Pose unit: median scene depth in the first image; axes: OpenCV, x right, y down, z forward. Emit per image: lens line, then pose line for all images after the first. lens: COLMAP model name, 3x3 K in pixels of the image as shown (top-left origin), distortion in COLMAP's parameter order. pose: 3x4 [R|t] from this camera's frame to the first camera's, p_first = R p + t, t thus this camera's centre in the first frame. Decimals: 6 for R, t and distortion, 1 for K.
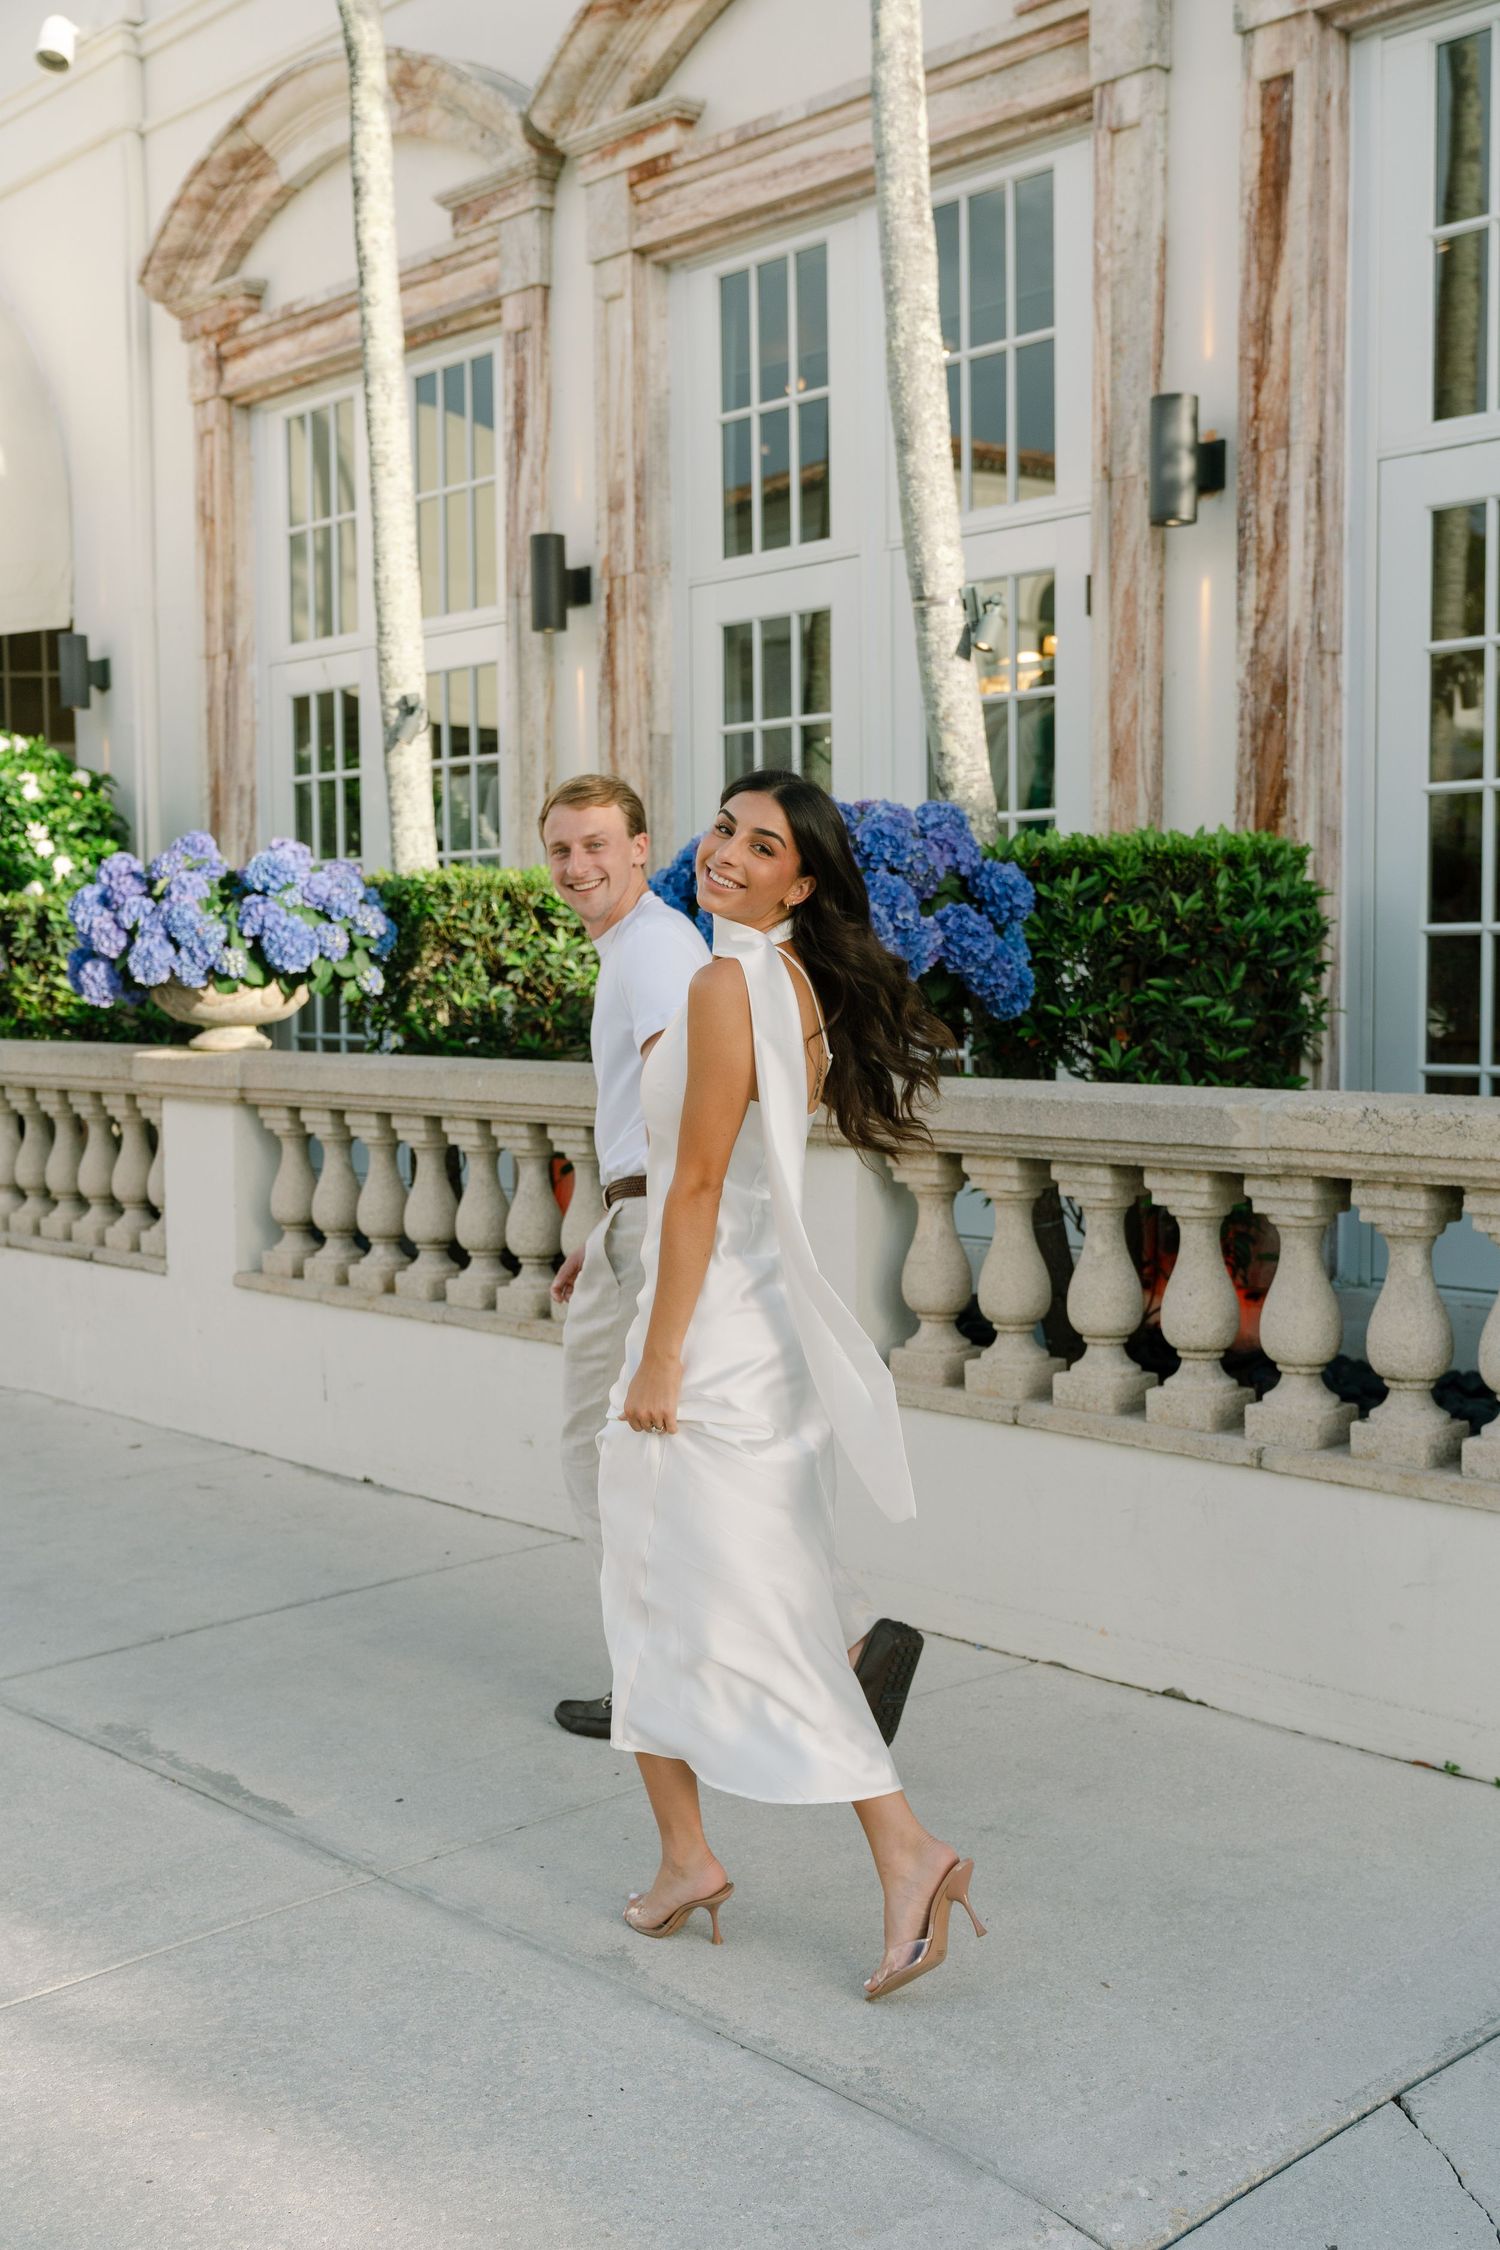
lens RADIAL K [[2391.3, 0, 748.1], [0, 2391.3, 1117.7], [0, 0, 1]] dist [0.011432, 0.000000]
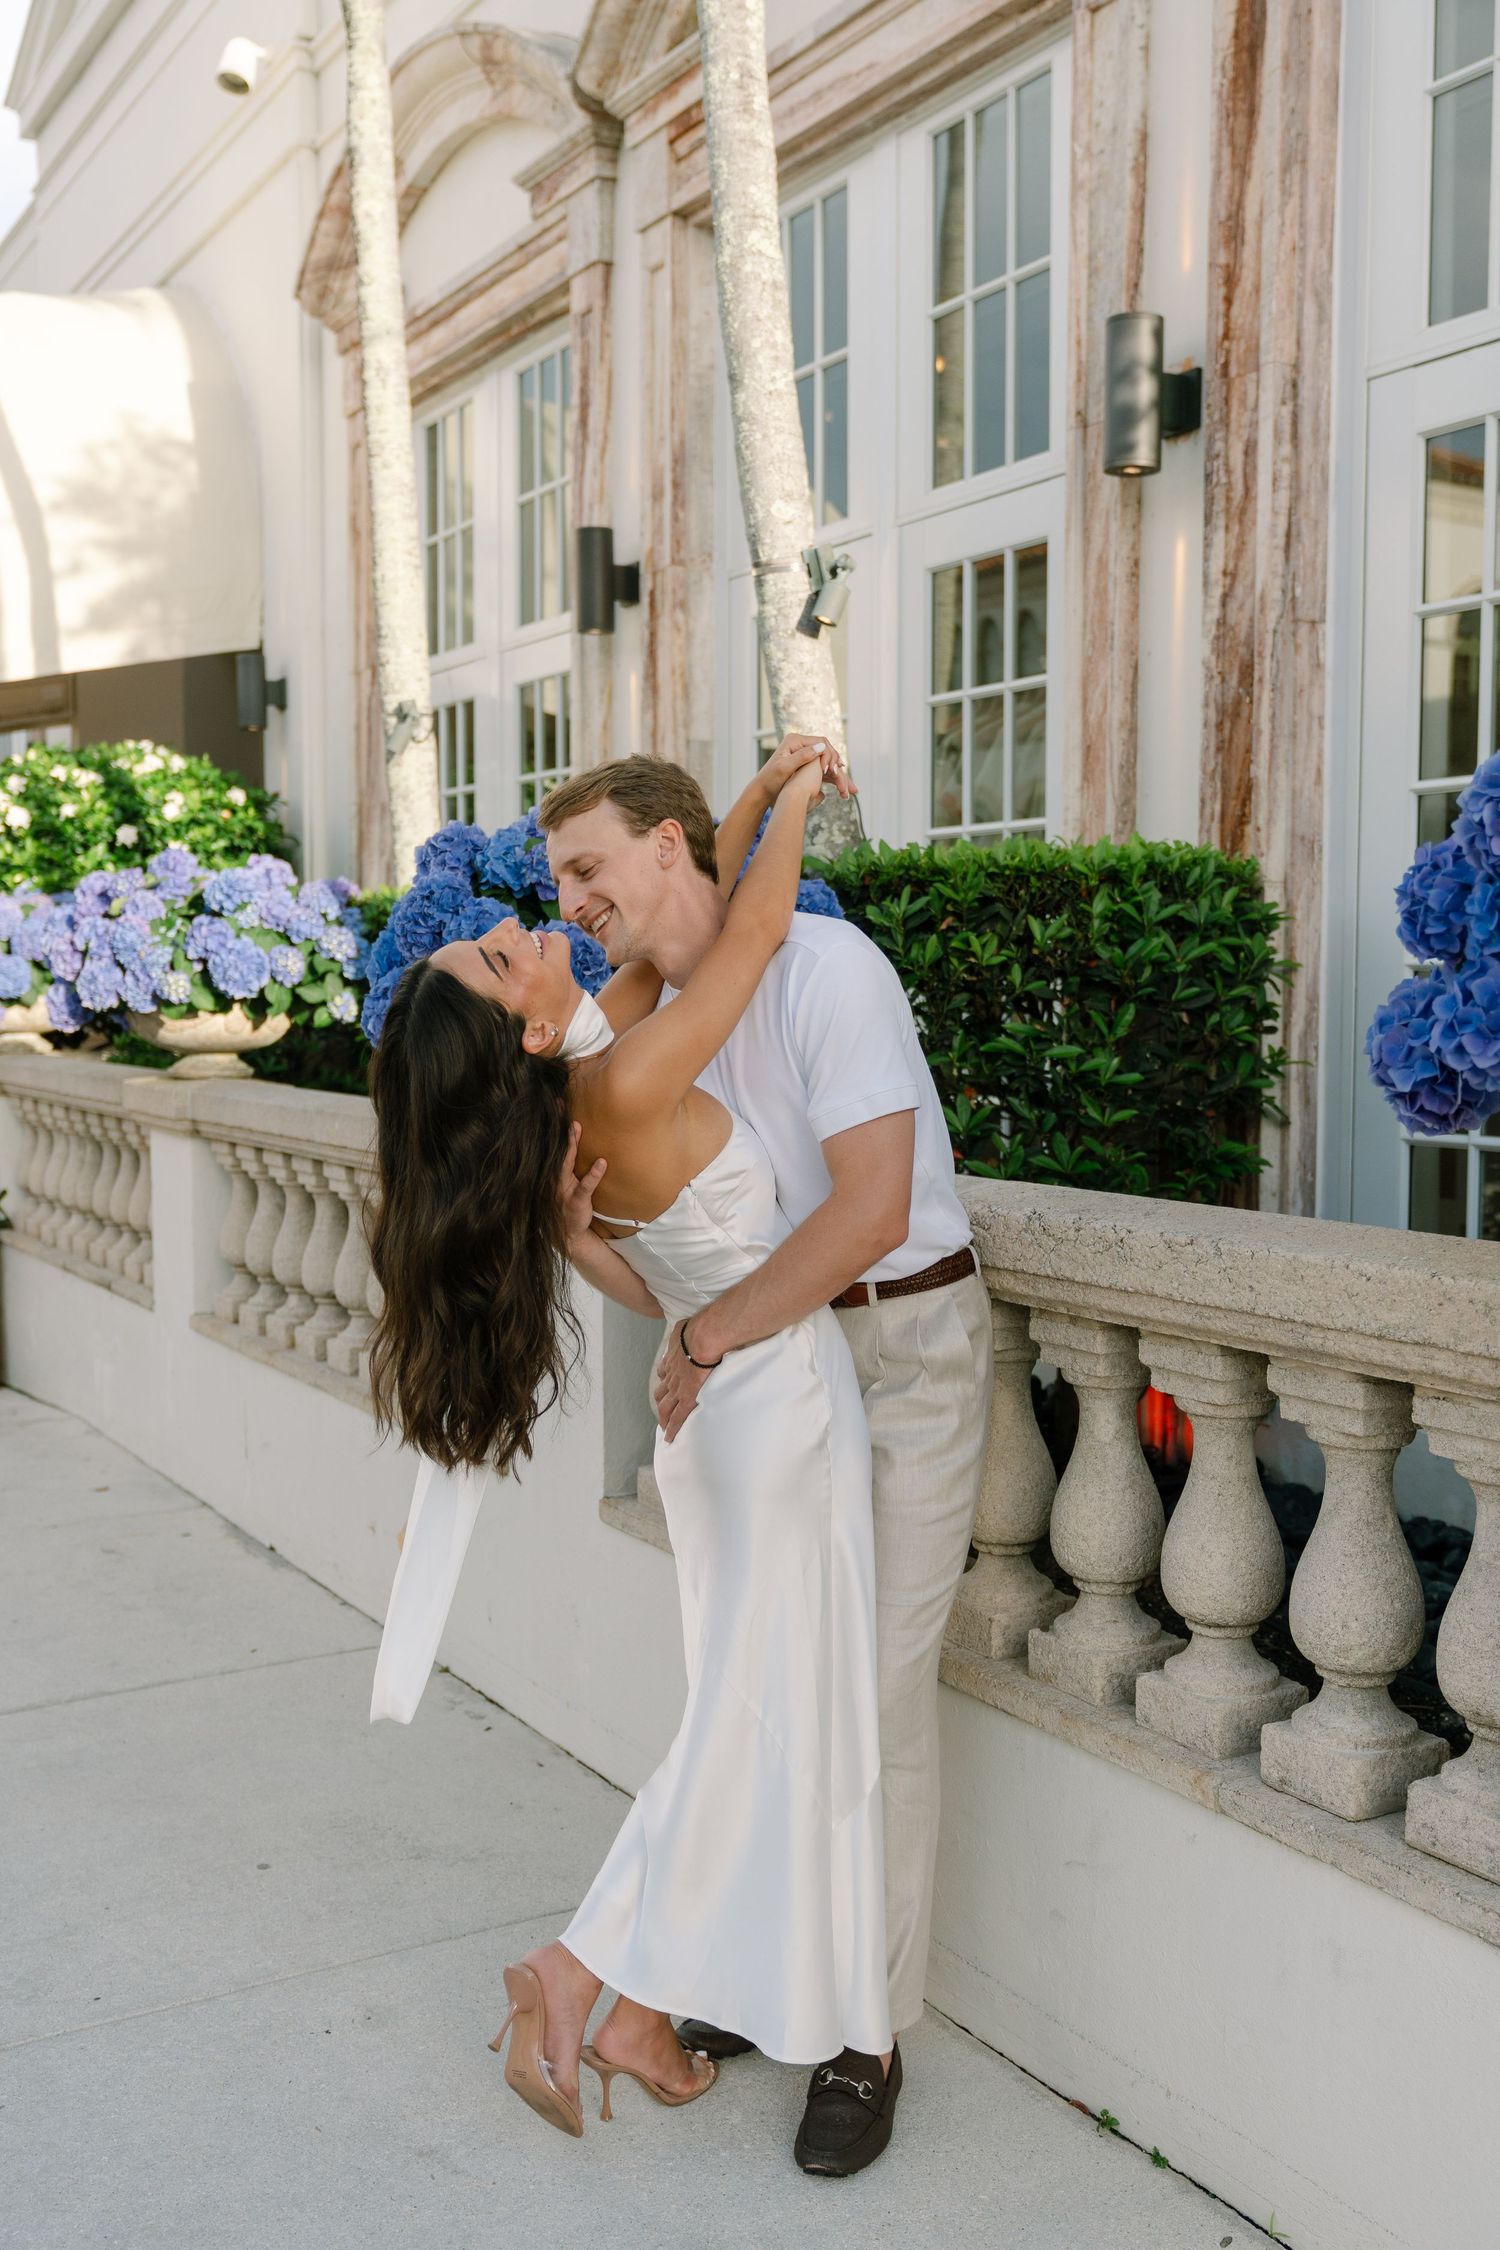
lens RADIAL K [[2230.8, 0, 751.8], [0, 2230.8, 1139.5], [0, 0, 1]] dist [0.004592, 0.000000]
pose [[0.975999, 0.024248, -0.216422, 0.198308], [-0.022250, 0.999684, 0.011666, -0.020083], [0.216637, -0.006570, 0.976230, 0.190349]]
